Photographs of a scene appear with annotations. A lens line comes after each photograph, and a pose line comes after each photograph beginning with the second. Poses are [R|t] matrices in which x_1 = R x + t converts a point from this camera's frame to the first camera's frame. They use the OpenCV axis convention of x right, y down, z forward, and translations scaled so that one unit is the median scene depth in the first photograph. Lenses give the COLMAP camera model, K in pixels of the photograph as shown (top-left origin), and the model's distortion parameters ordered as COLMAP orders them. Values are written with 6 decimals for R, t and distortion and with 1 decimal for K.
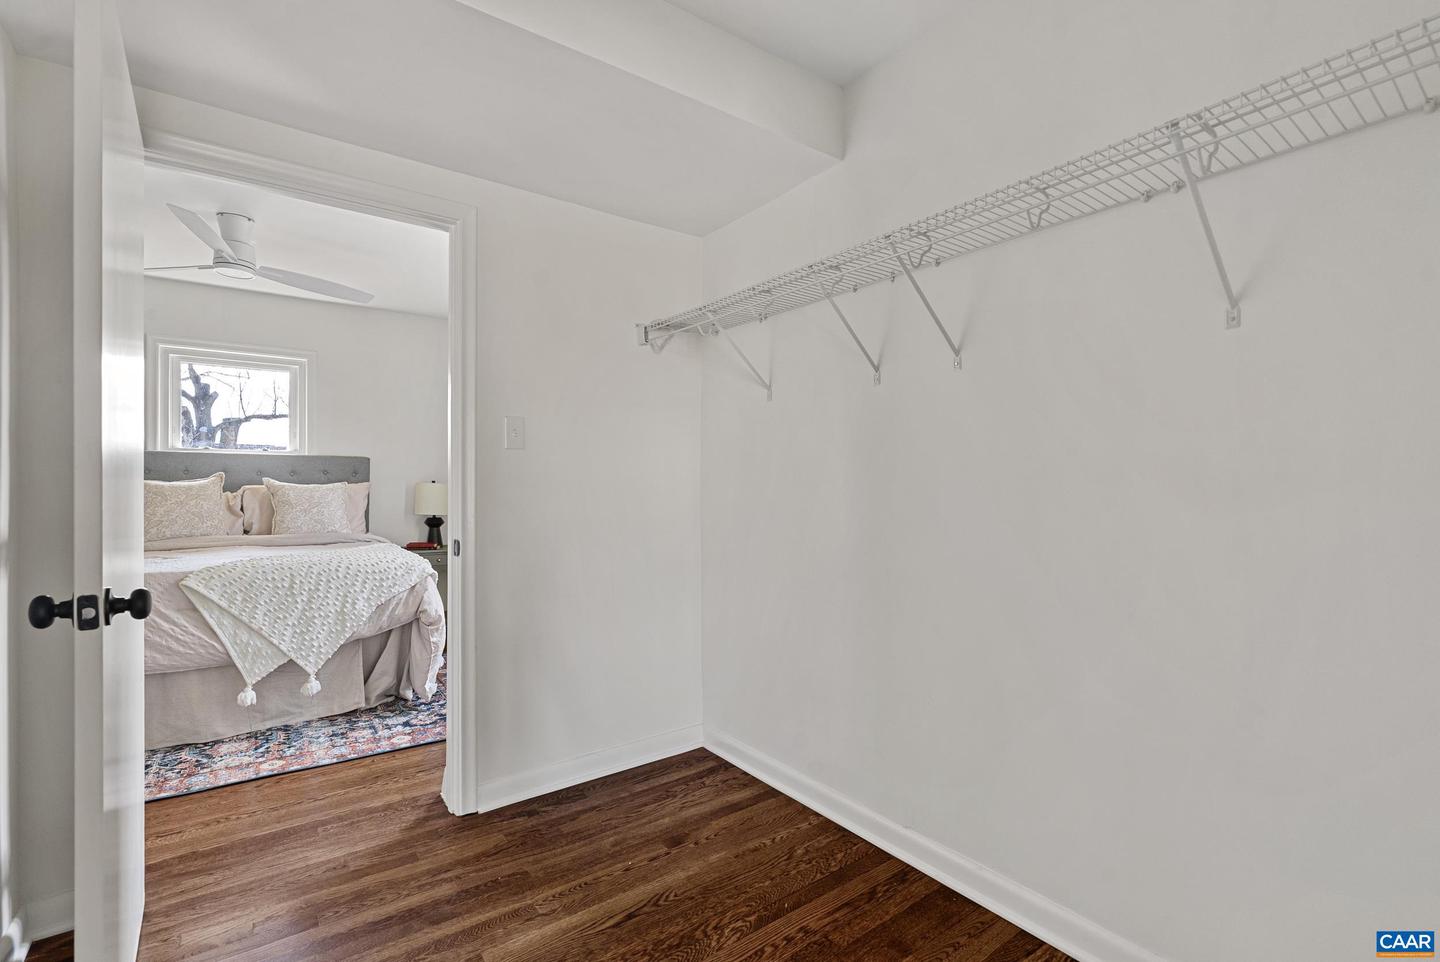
lens RADIAL K [[660.3, 0, 718.8], [0, 660.3, 489.7], [0, 0, 1]] dist [-0.003740, 0.000191]
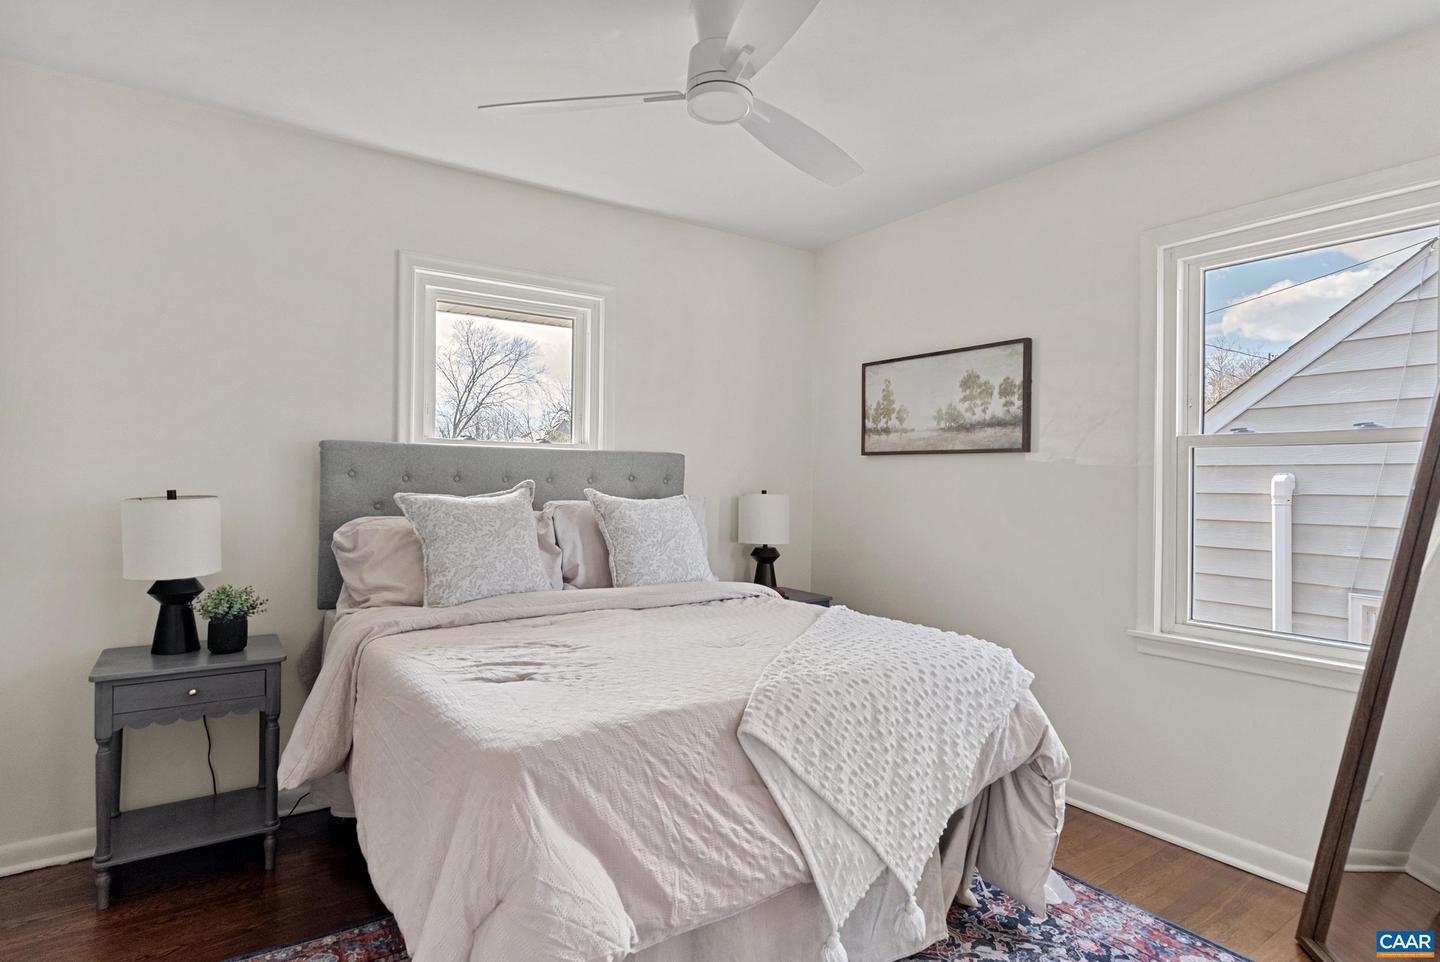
lens RADIAL K [[793.8, 0, 769.1], [0, 793.8, 483.2], [0, 0, 1]] dist [0.001567, 0.000545]
pose [[0.999745, 0.005636, -0.021876, -0.714507], [-0.005773, 0.999964, -0.006186, -0.027829], [0.021840, 0.006311, 0.999742, 0.392534]]
